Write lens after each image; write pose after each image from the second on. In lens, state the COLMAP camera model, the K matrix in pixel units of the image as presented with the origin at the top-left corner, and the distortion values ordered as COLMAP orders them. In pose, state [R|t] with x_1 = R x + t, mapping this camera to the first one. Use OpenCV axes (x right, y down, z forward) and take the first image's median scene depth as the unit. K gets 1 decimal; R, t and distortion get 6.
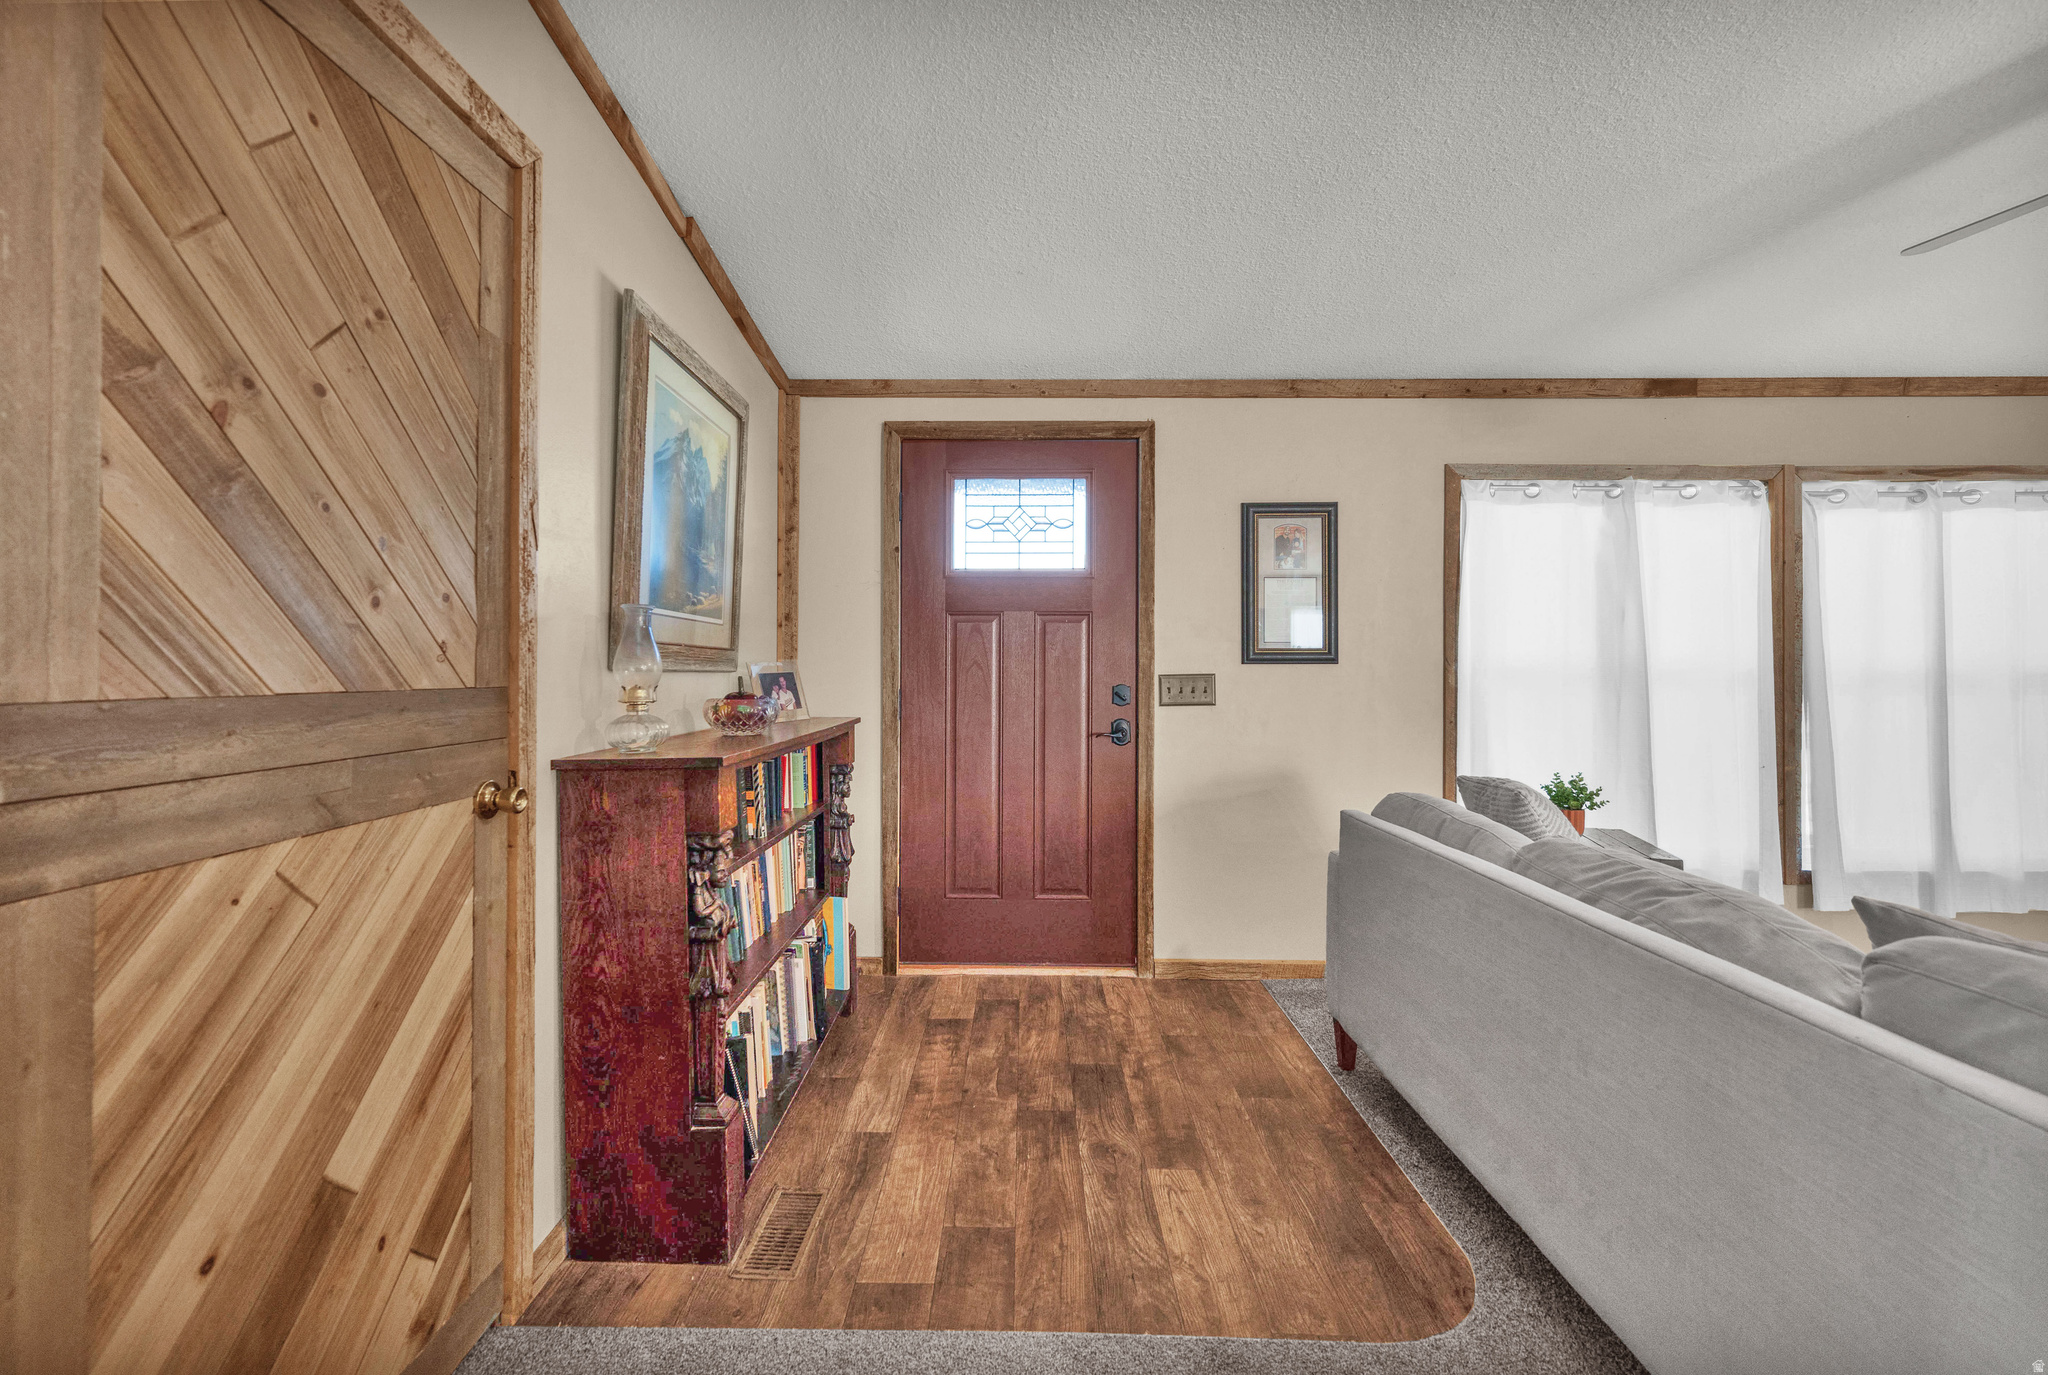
lens RADIAL K [[832.8, 0, 1019.1], [0, 832.8, 671.4], [0, 0, 1]] dist [0.001549, 0.000002]
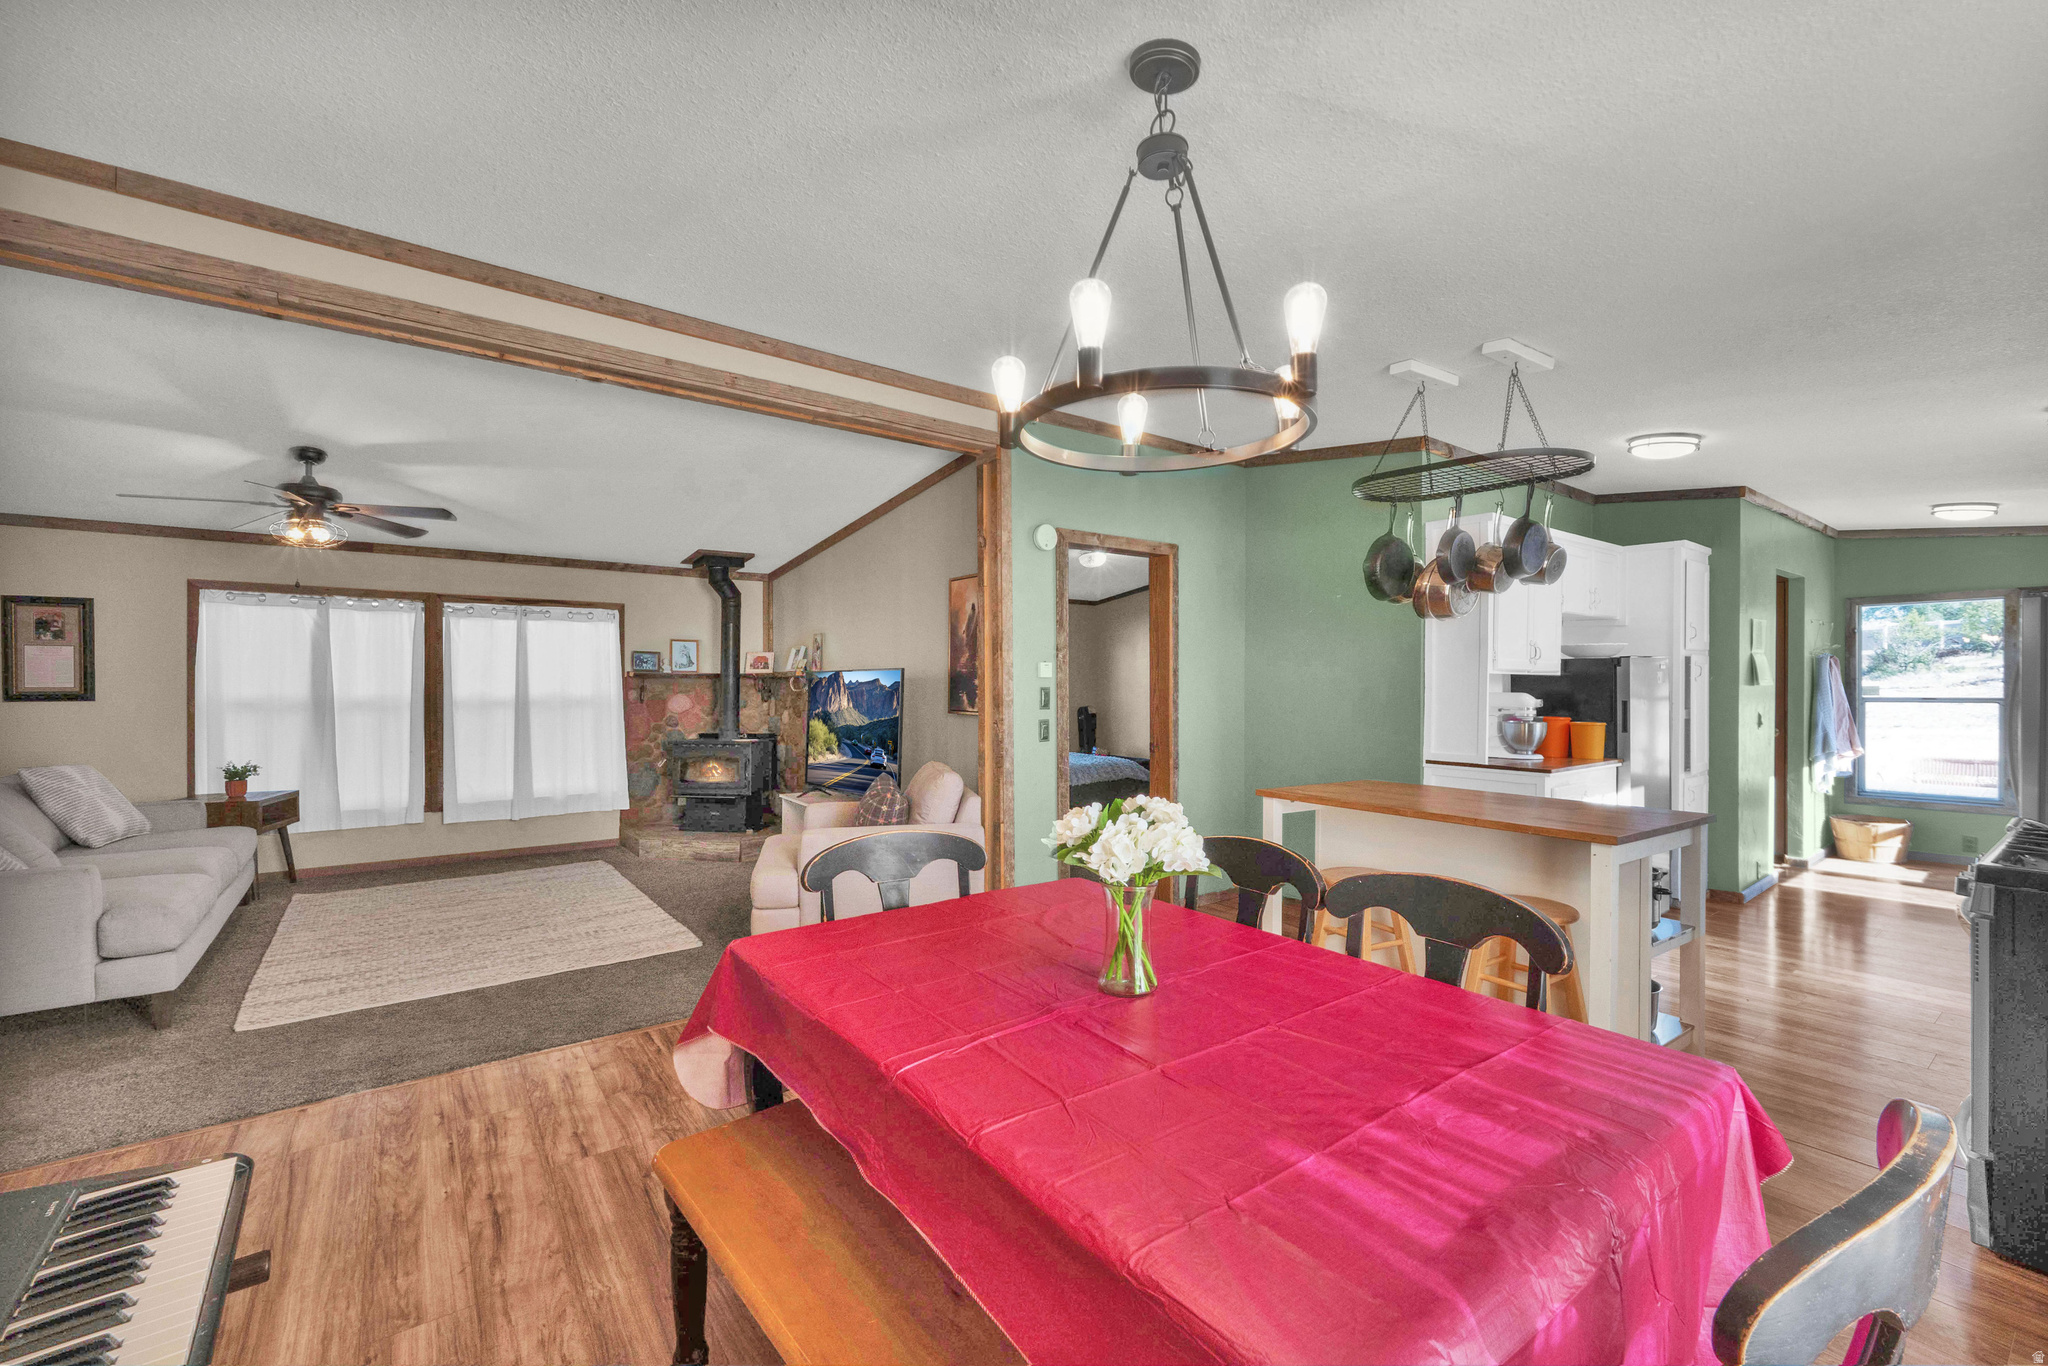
lens RADIAL K [[832.8, 0, 1020.5], [0, 832.8, 681.6], [0, 0, 1]] dist [0.001549, 0.000002]
pose [[0.797755, -0.002699, 0.602976, 0.837272], [0.006365, 0.999972, -0.003945, -0.028815], [-0.602948, 0.006986, 0.797750, -1.329404]]
